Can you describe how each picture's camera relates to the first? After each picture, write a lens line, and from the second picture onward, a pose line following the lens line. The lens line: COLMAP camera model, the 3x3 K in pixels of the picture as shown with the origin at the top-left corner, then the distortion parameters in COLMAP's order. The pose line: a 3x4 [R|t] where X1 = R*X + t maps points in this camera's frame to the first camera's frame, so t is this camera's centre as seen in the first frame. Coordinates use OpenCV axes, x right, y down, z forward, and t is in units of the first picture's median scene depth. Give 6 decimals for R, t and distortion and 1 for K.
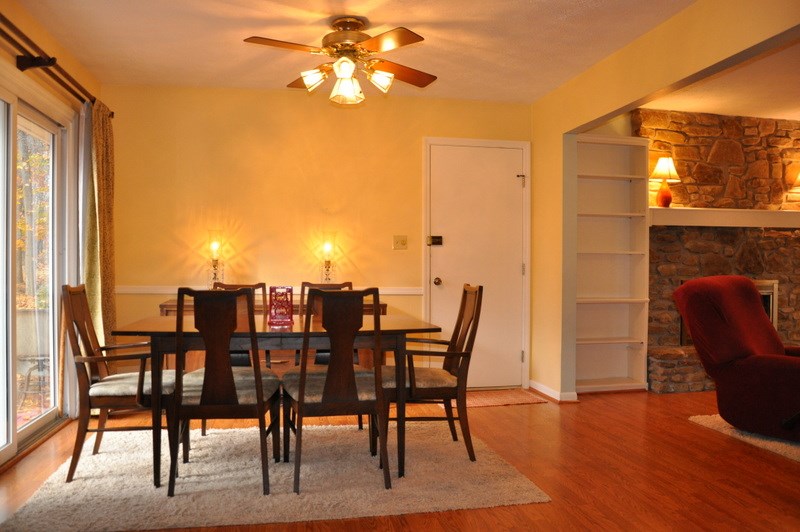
lens RADIAL K [[638.8, 0, 398.1], [0, 638.8, 272.2], [0, 0, 1]] dist [-0.161891, 0.144063]
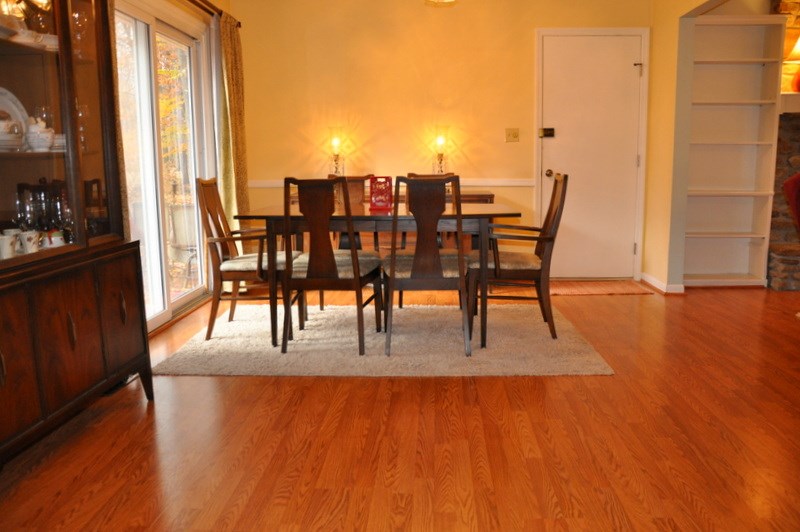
lens RADIAL K [[651.3, 0, 397.0], [0, 651.3, 275.5], [0, 0, 1]] dist [-0.155810, 0.128558]
pose [[0.970525, 0.024947, -0.239704, 0.082578], [0.014195, 0.986983, 0.160195, 0.008204], [0.240581, -0.158876, 0.957538, -0.074577]]
